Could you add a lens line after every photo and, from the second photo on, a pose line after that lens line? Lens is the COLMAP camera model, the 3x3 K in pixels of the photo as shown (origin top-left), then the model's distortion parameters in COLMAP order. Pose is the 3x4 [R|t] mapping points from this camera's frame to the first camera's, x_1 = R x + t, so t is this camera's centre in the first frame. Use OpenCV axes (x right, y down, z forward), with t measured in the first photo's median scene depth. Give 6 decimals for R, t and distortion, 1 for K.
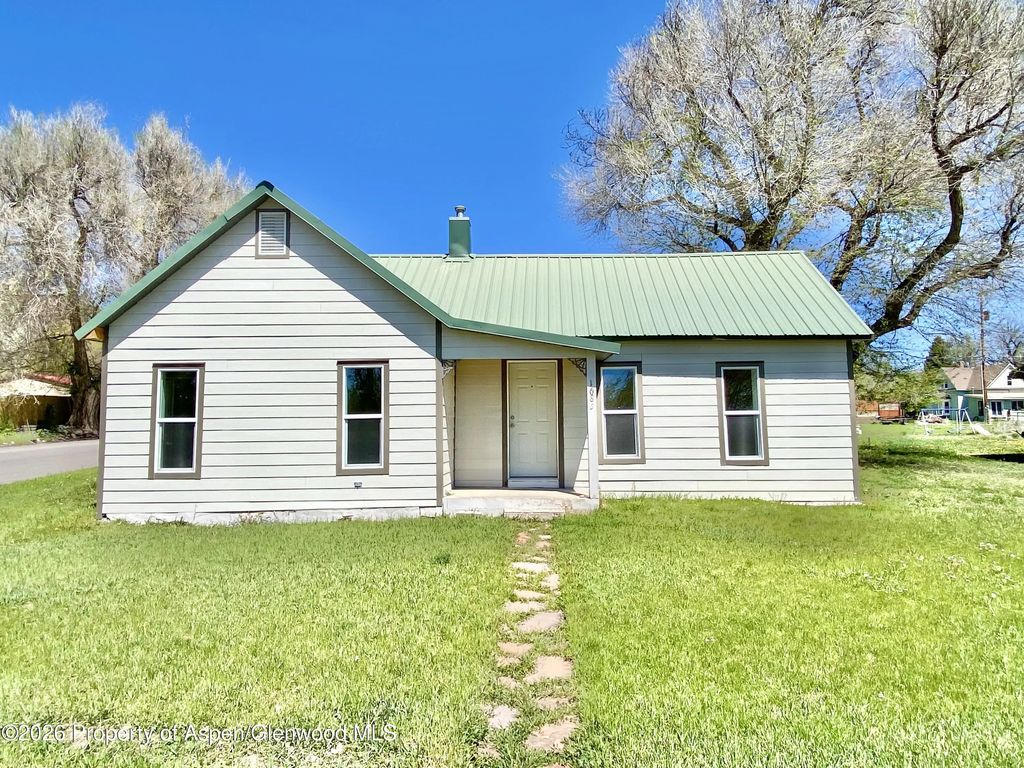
lens RADIAL K [[648.6, 0, 512.0], [0, 648.6, 384.0], [0, 0, 1]] dist [0.098334, -0.121294]
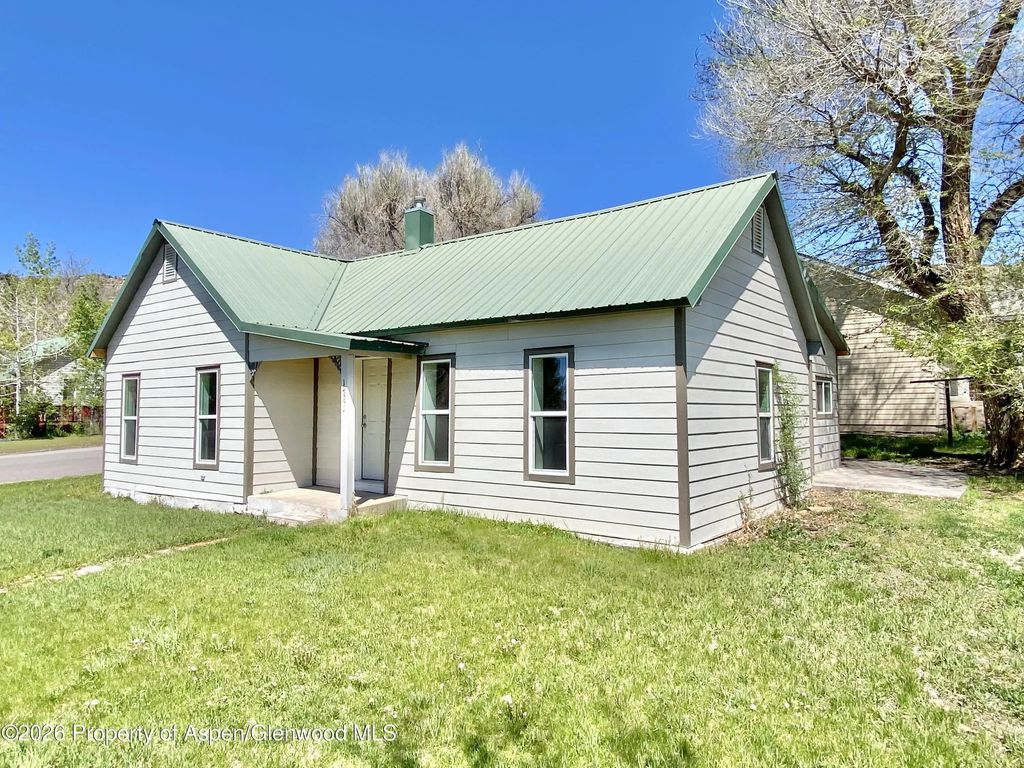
lens RADIAL K [[648.6, 0, 512.0], [0, 648.6, 384.0], [0, 0, 1]] dist [0.098334, -0.121294]
pose [[0.812599, -0.019318, -0.582503, 0.810610], [0.036825, 0.999155, 0.018235, -0.007171], [0.581659, -0.036268, 0.812624, 0.377443]]
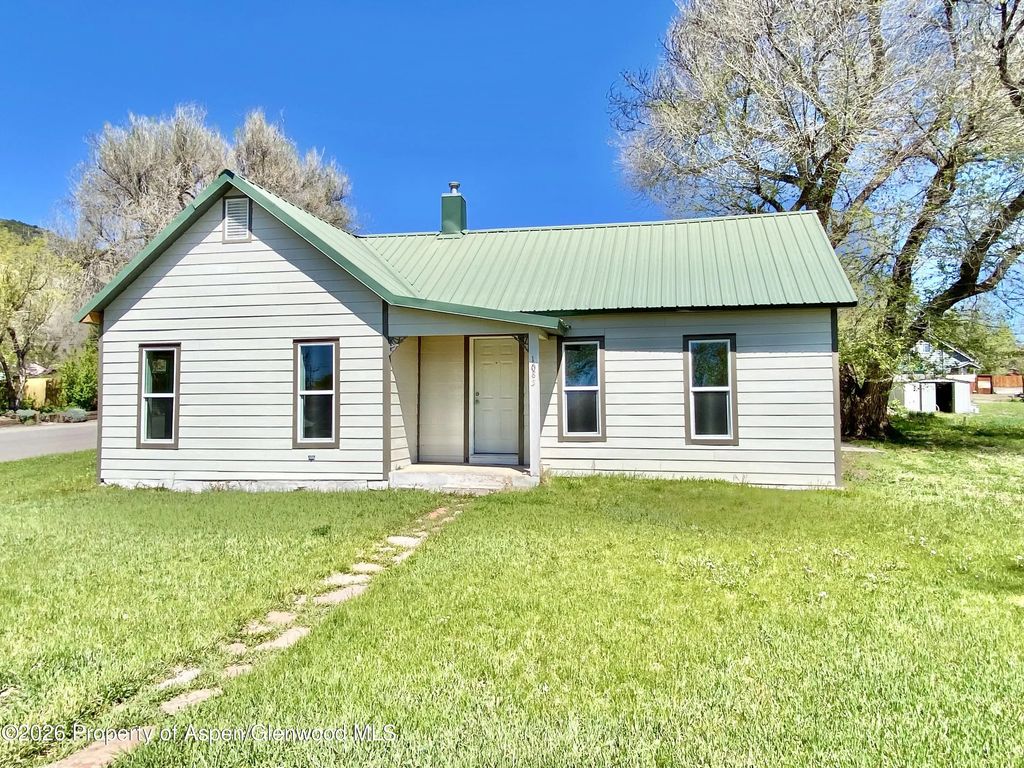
lens RADIAL K [[648.6, 0, 512.0], [0, 648.6, 384.0], [0, 0, 1]] dist [0.098334, -0.121294]
pose [[0.983289, -0.000920, -0.182047, 0.257527], [0.007563, 0.999330, 0.035799, 0.001047], [0.181892, -0.036577, 0.982638, 0.030564]]
